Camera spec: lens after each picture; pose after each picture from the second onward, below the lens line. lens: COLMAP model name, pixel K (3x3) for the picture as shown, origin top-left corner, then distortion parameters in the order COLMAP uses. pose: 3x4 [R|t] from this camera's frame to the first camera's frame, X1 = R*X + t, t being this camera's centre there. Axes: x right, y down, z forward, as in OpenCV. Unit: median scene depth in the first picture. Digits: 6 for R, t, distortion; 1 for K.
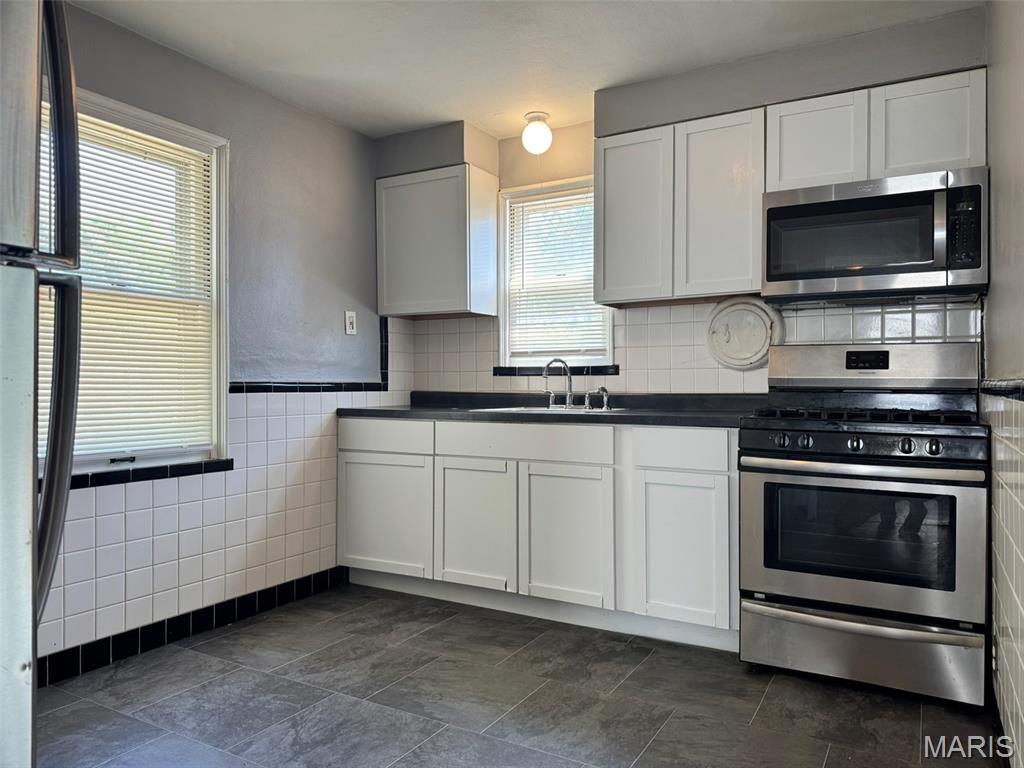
lens RADIAL K [[702.0, 0, 511.8], [0, 702.0, 384.3], [0, 0, 1]] dist [-0.002317, 0.004526]
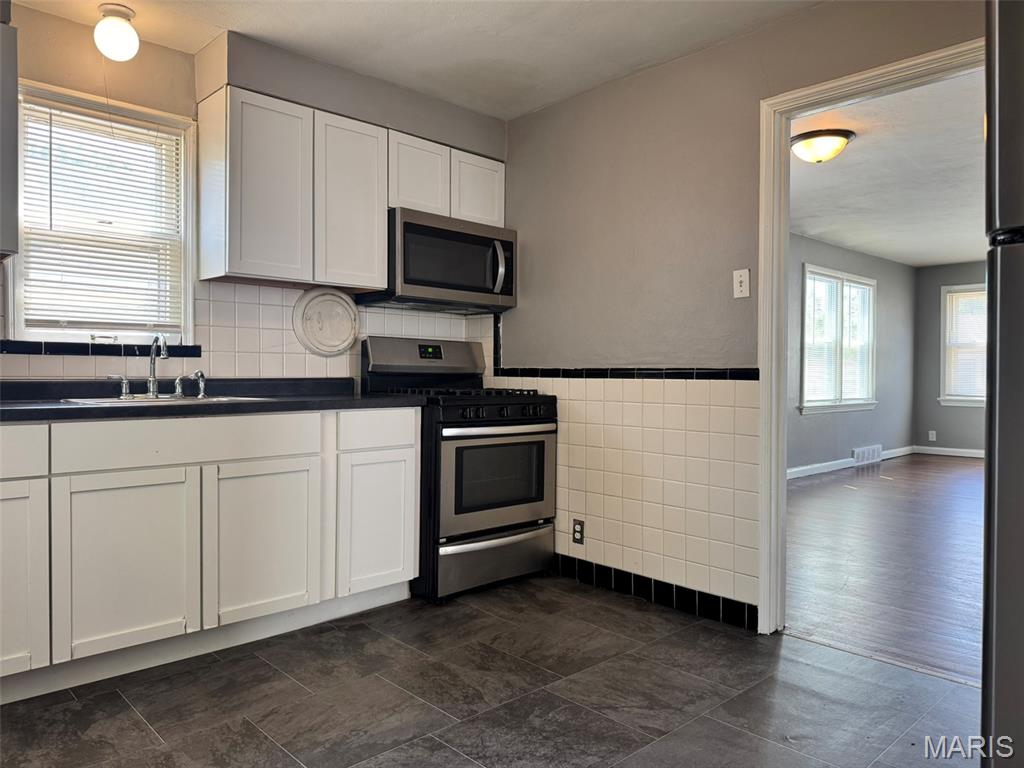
lens RADIAL K [[712.4, 0, 510.8], [0, 712.4, 374.6], [0, 0, 1]] dist [0.073817, -0.071613]
pose [[0.312450, 0.006930, 0.949909, -0.699456], [-0.000496, 0.999974, -0.007133, 0.017097], [-0.949934, 0.001757, 0.312446, 0.438377]]
